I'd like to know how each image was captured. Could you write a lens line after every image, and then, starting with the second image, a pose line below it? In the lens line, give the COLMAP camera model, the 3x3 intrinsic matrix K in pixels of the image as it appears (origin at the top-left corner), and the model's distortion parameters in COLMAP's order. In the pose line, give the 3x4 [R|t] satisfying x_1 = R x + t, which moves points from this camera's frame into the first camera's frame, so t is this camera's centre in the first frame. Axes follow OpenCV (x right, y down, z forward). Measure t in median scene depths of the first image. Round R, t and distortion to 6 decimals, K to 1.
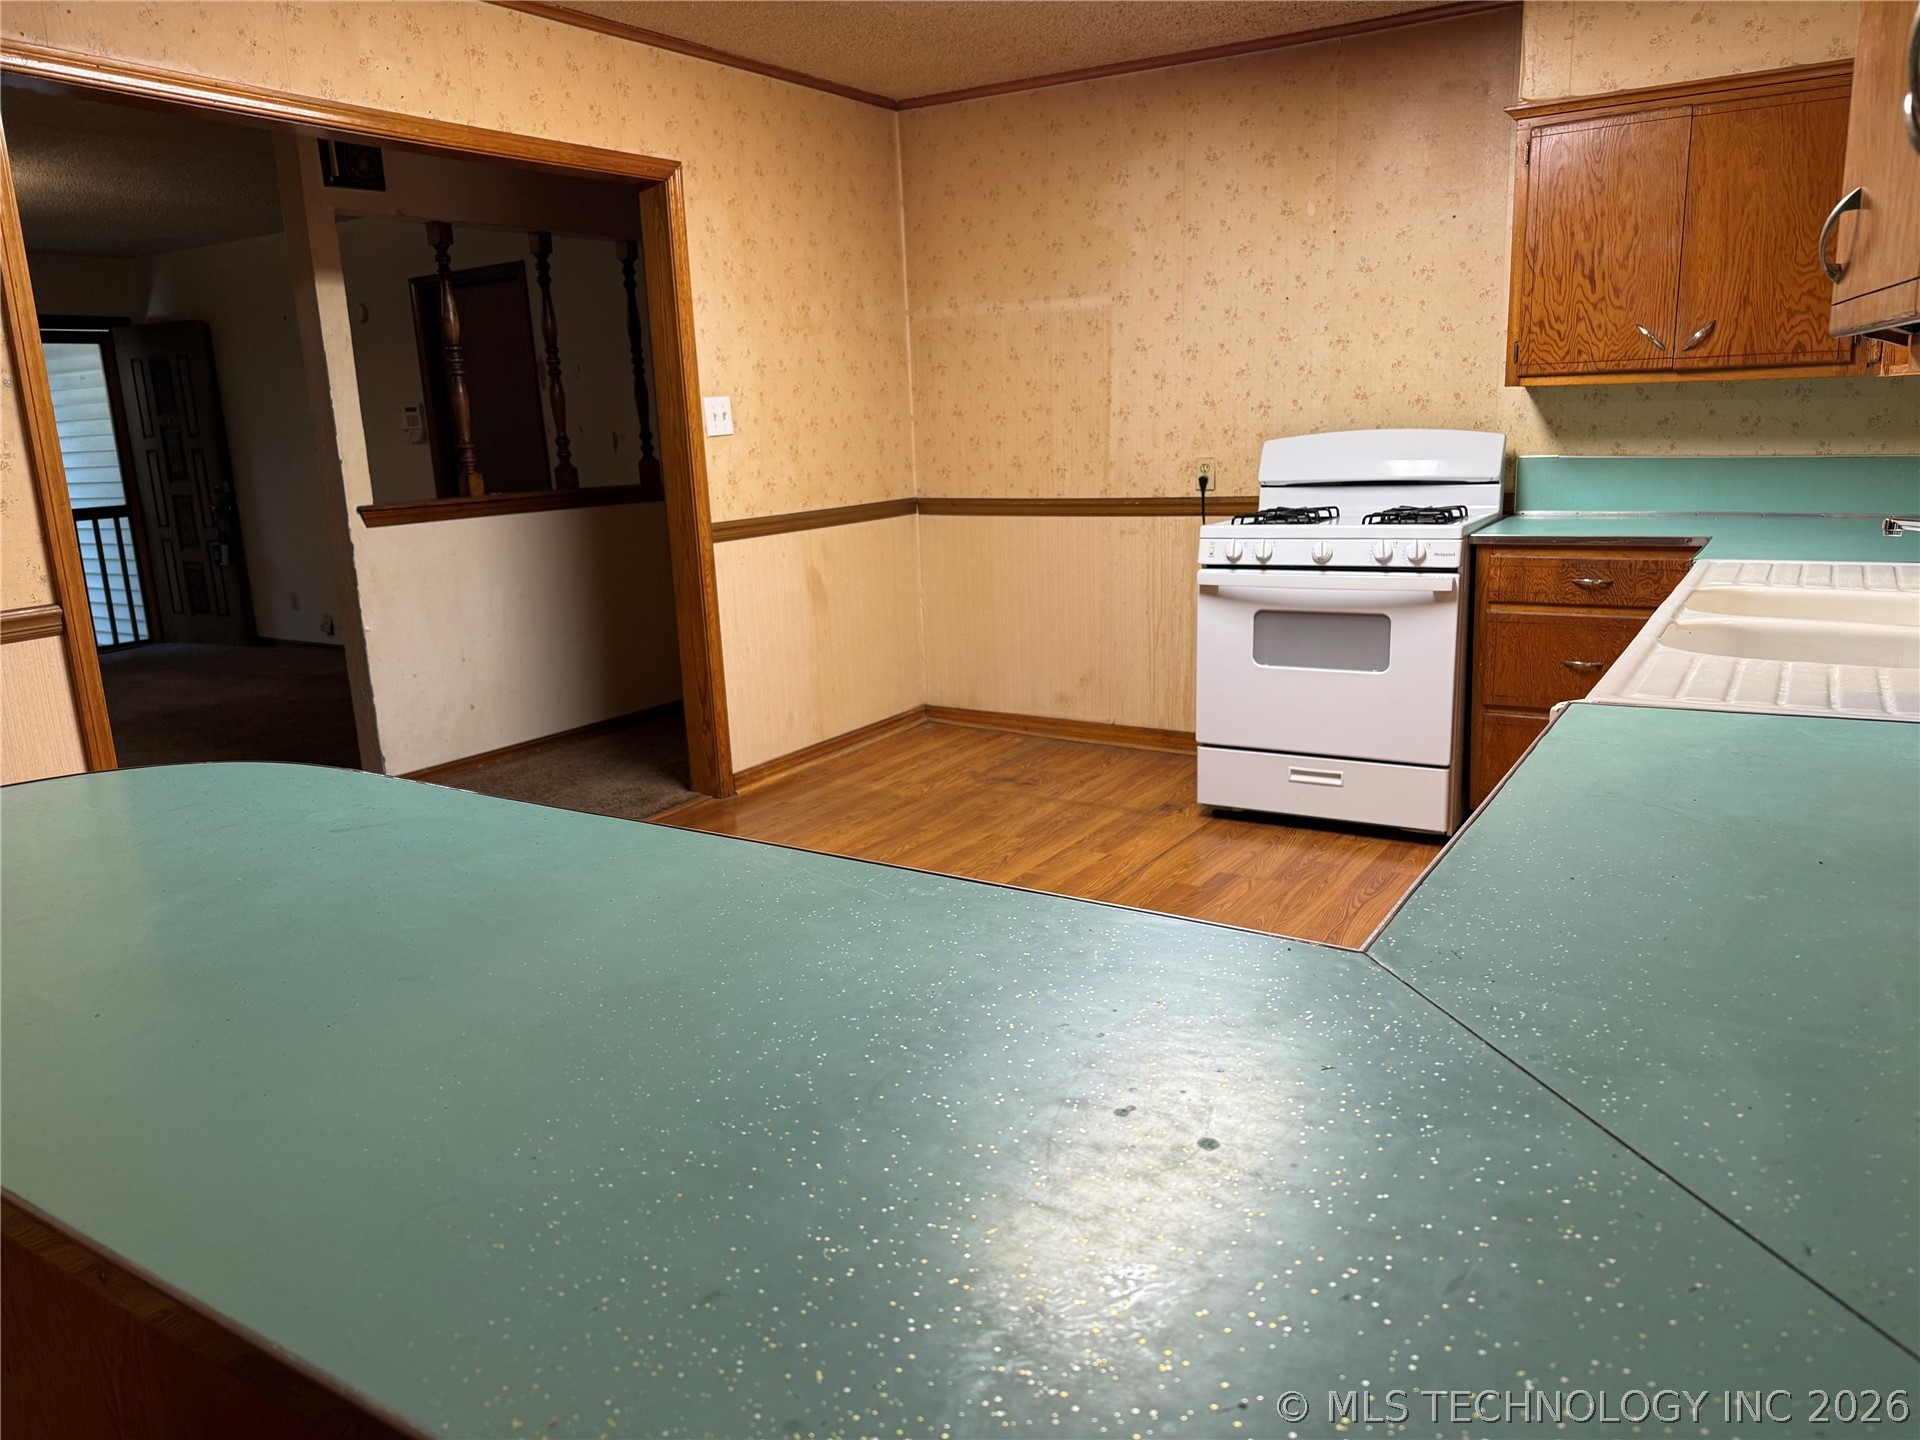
lens RADIAL K [[1345.0, 0, 954.1], [0, 1345.0, 732.4], [0, 0, 1]] dist [0.158691, -0.230624]
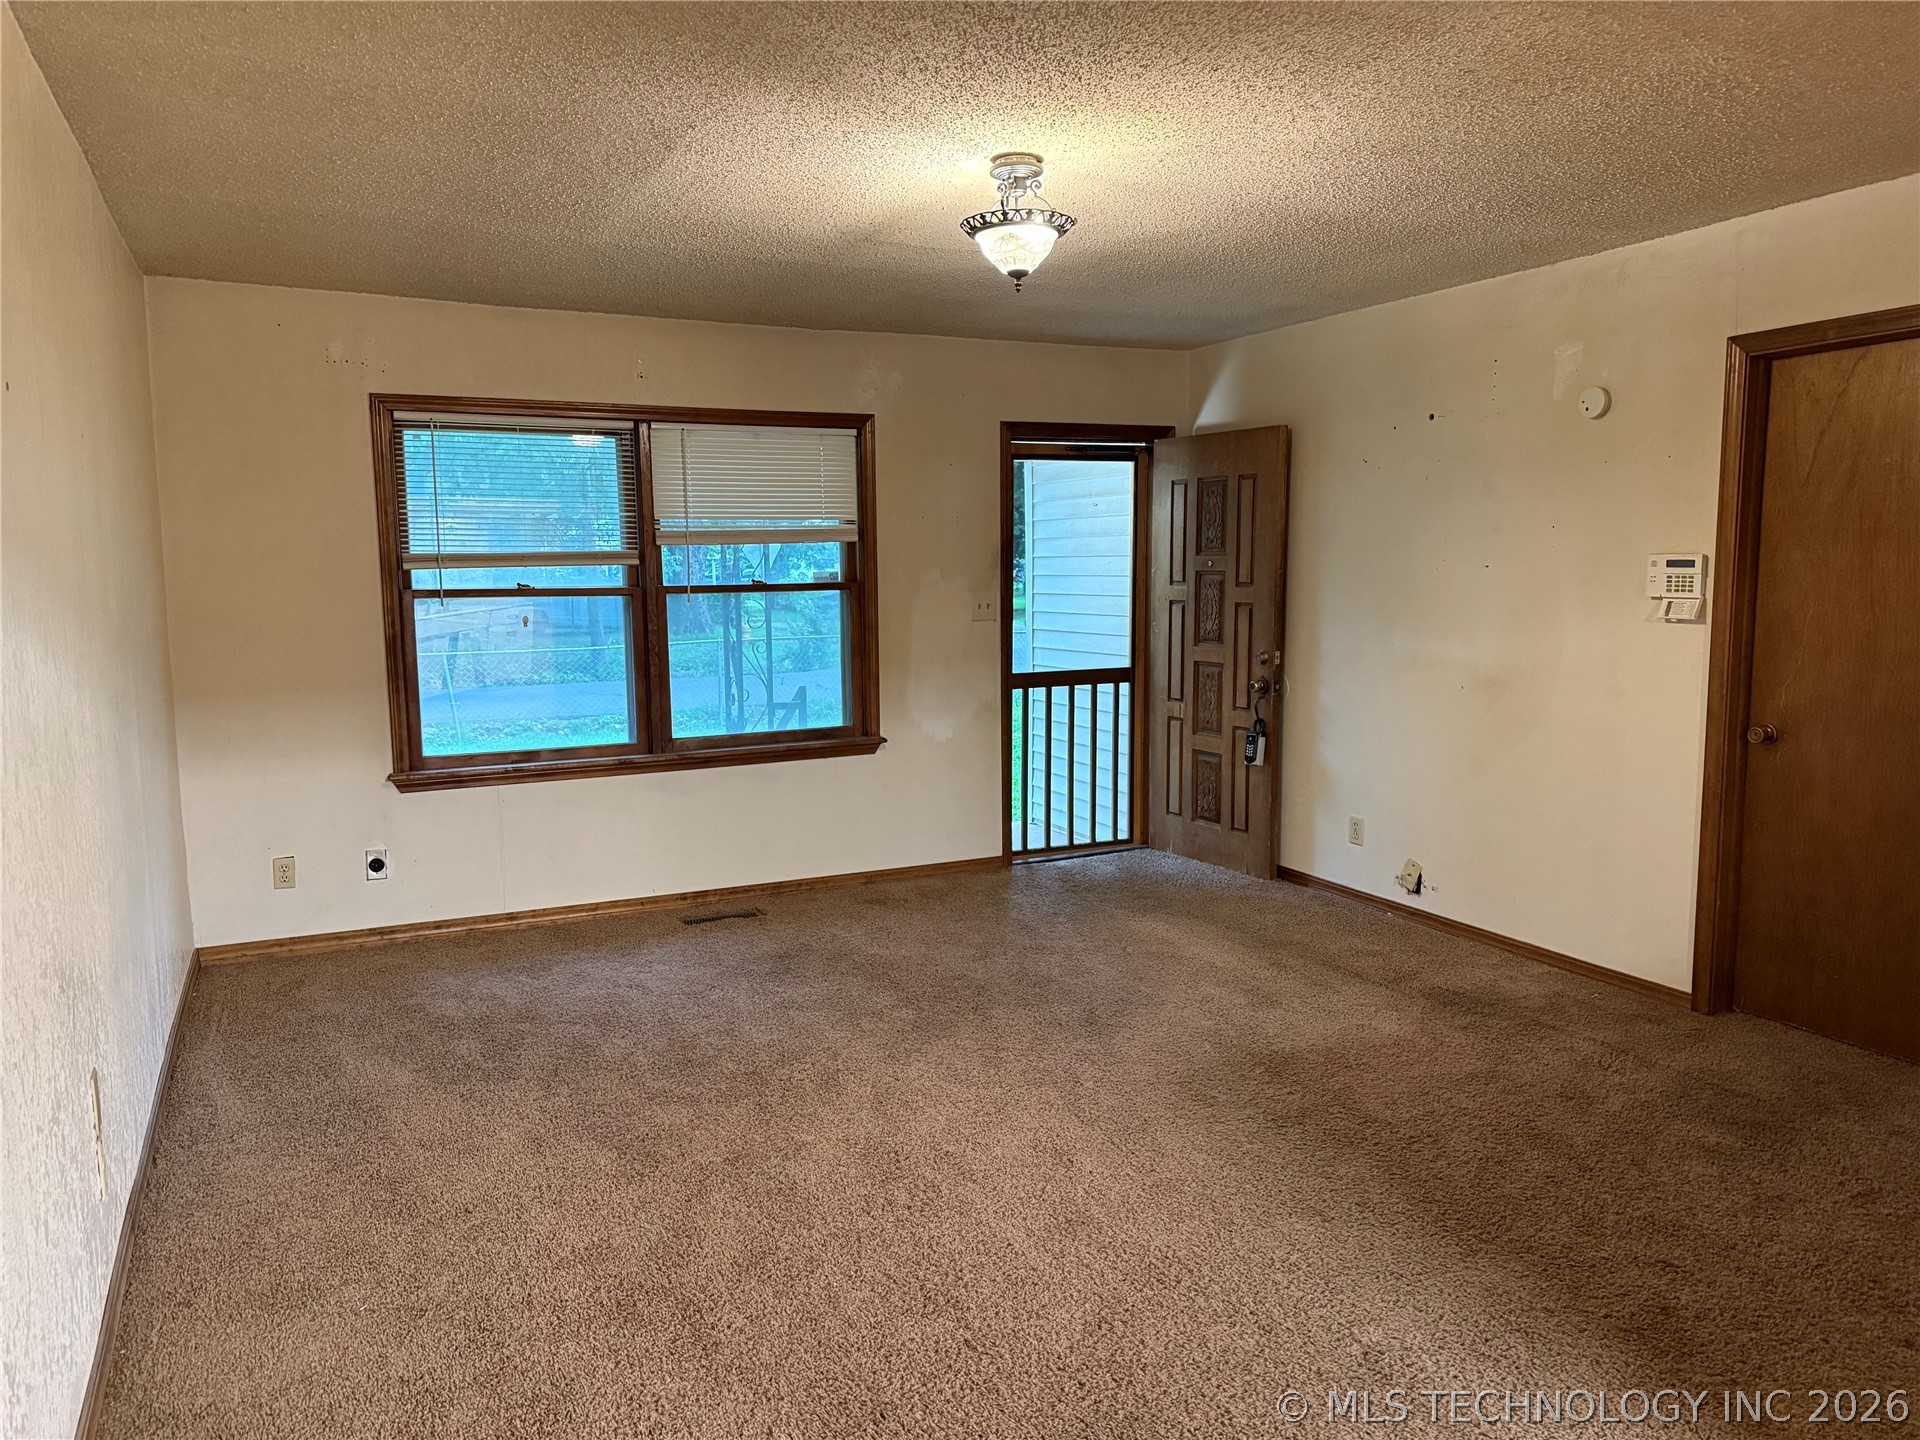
lens RADIAL K [[1345.0, 0, 954.1], [0, 1345.0, 732.4], [0, 0, 1]] dist [0.158691, -0.230624]
pose [[0.852882, 0.100848, -0.512271, -0.300827], [-0.142312, 0.988920, -0.042252, -0.084840], [0.502334, 0.108939, 0.857784, 0.315148]]
